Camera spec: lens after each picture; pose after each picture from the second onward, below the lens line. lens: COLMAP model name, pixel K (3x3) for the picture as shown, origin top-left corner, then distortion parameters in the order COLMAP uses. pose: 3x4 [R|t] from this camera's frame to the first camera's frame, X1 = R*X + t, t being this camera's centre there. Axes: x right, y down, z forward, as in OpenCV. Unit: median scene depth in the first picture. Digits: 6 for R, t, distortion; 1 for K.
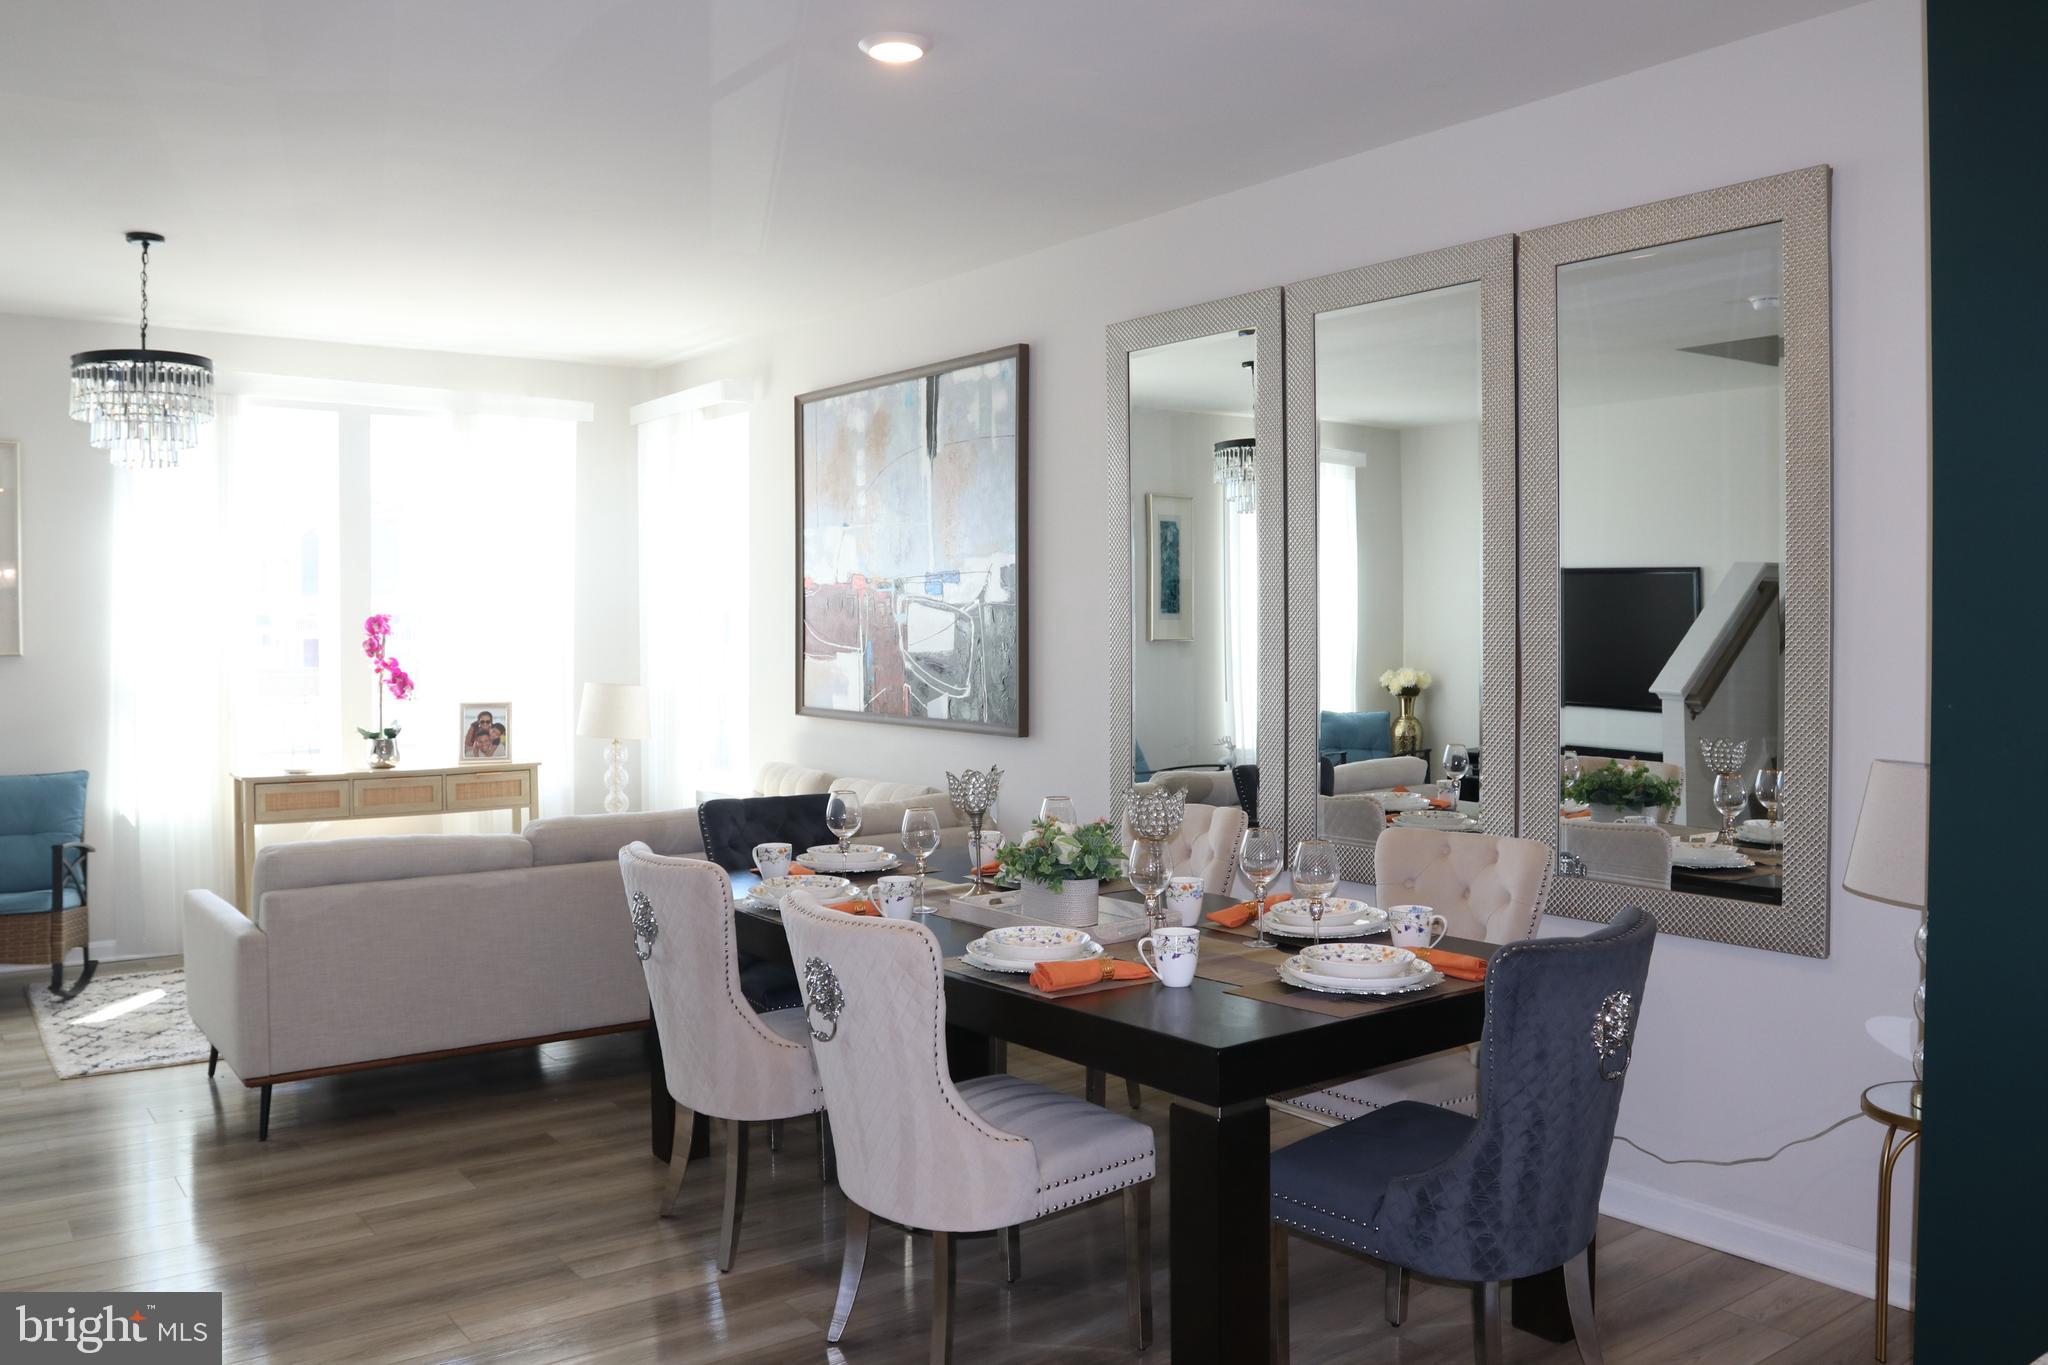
lens RADIAL K [[1640.8, 0, 1022.5], [0, 1640.8, 643.0], [0, 0, 1]] dist [0.002029, 0.003981]
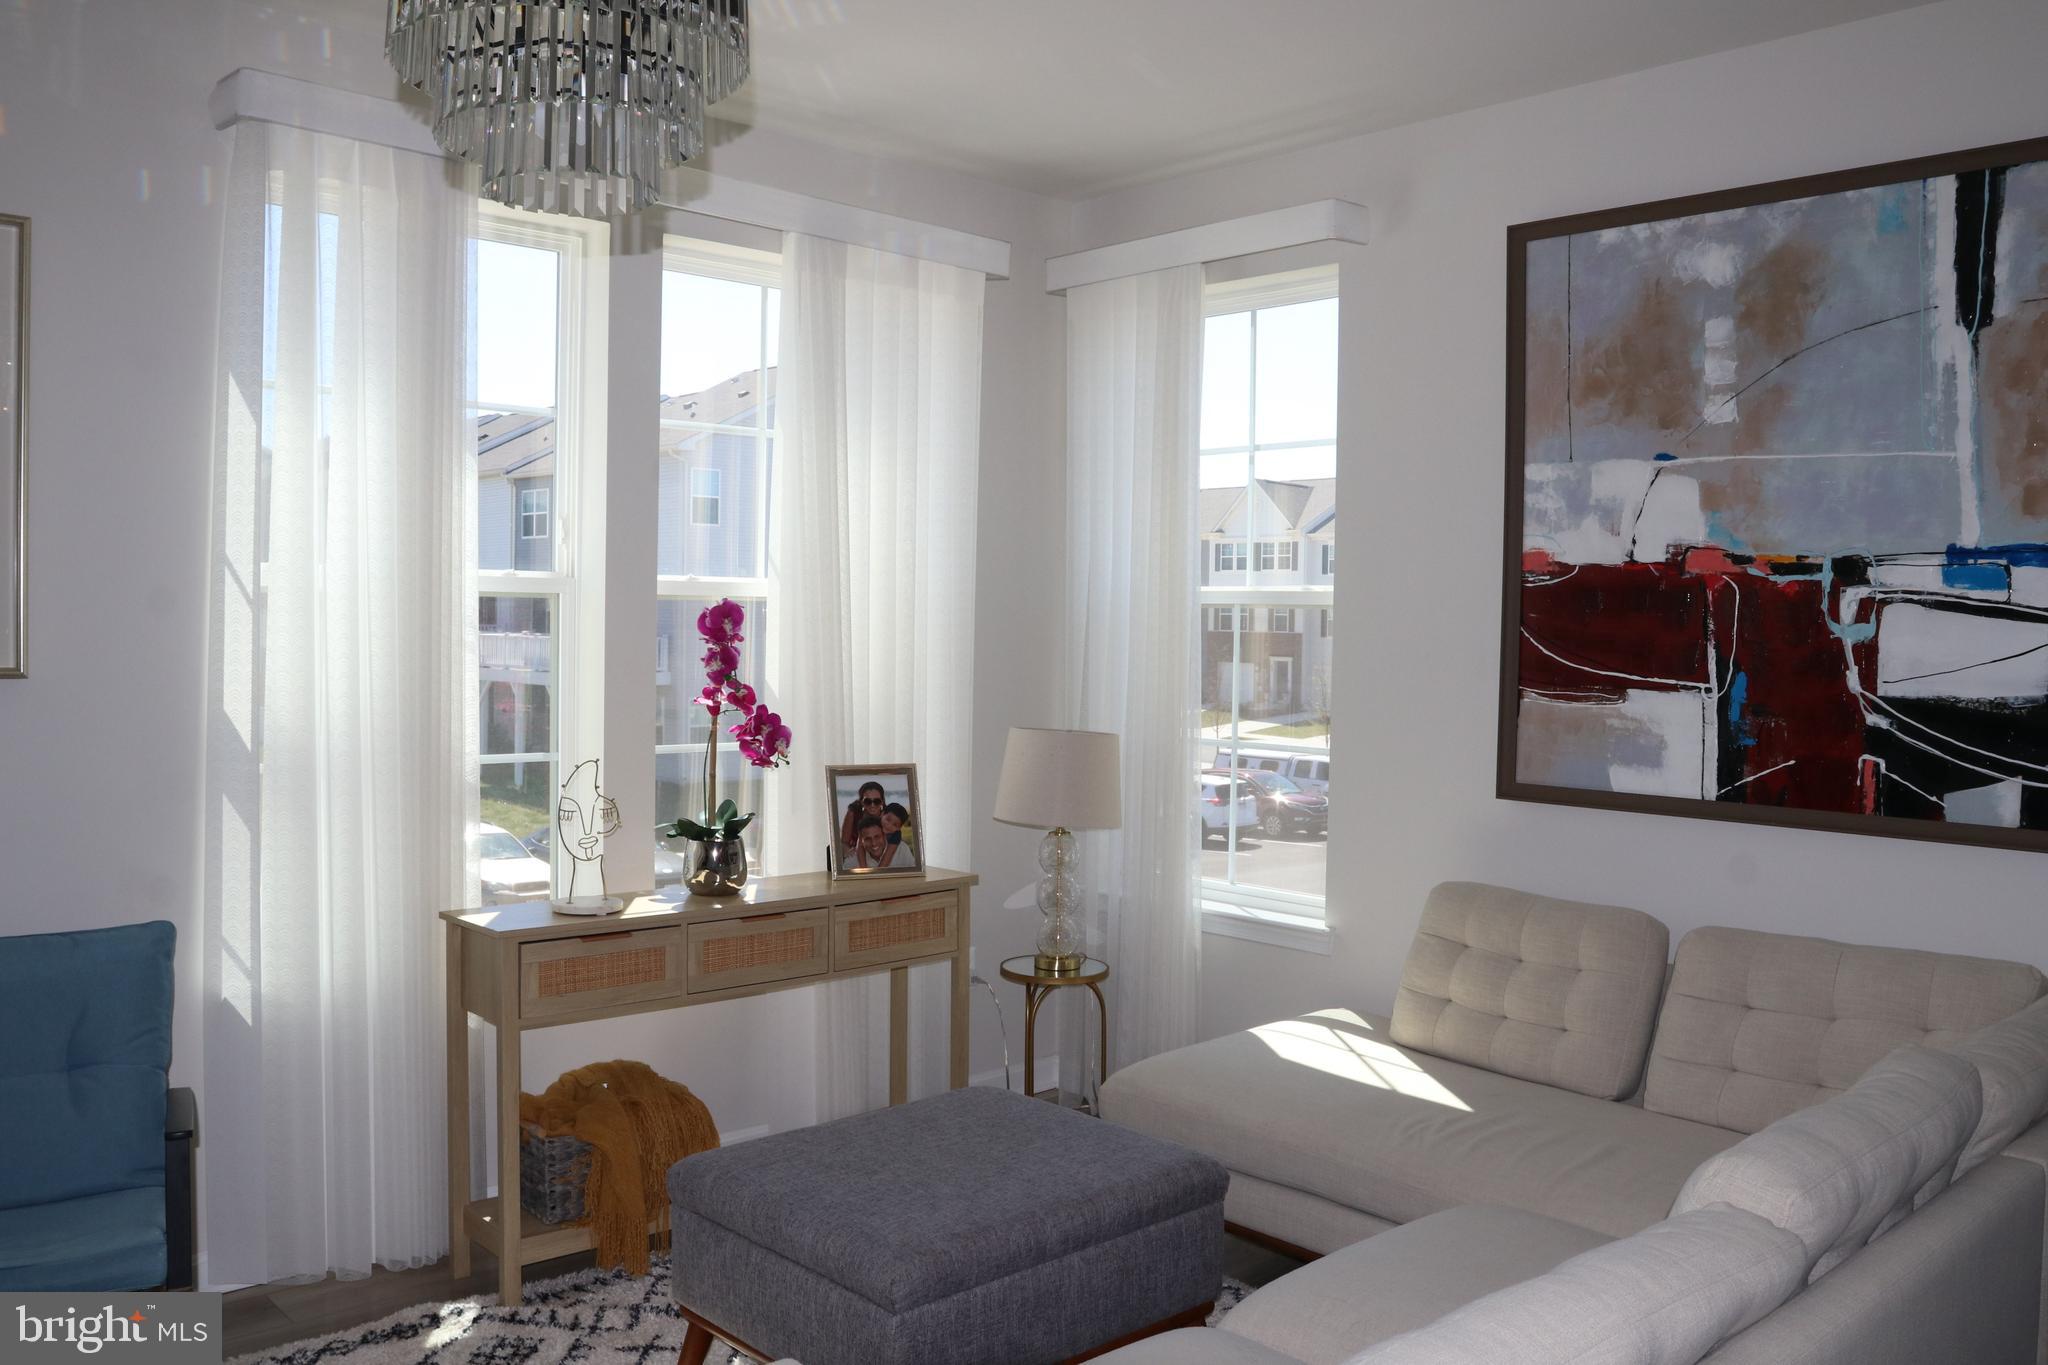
lens RADIAL K [[1684.9, 0, 1027.4], [0, 1684.9, 614.2], [0, 0, 1]] dist [-0.006104, -0.003767]
pose [[0.987475, 0.019430, 0.156572, -0.396390], [-0.017173, 0.999728, -0.015757, -0.007000], [-0.156835, 0.012871, 0.987541, 0.472309]]
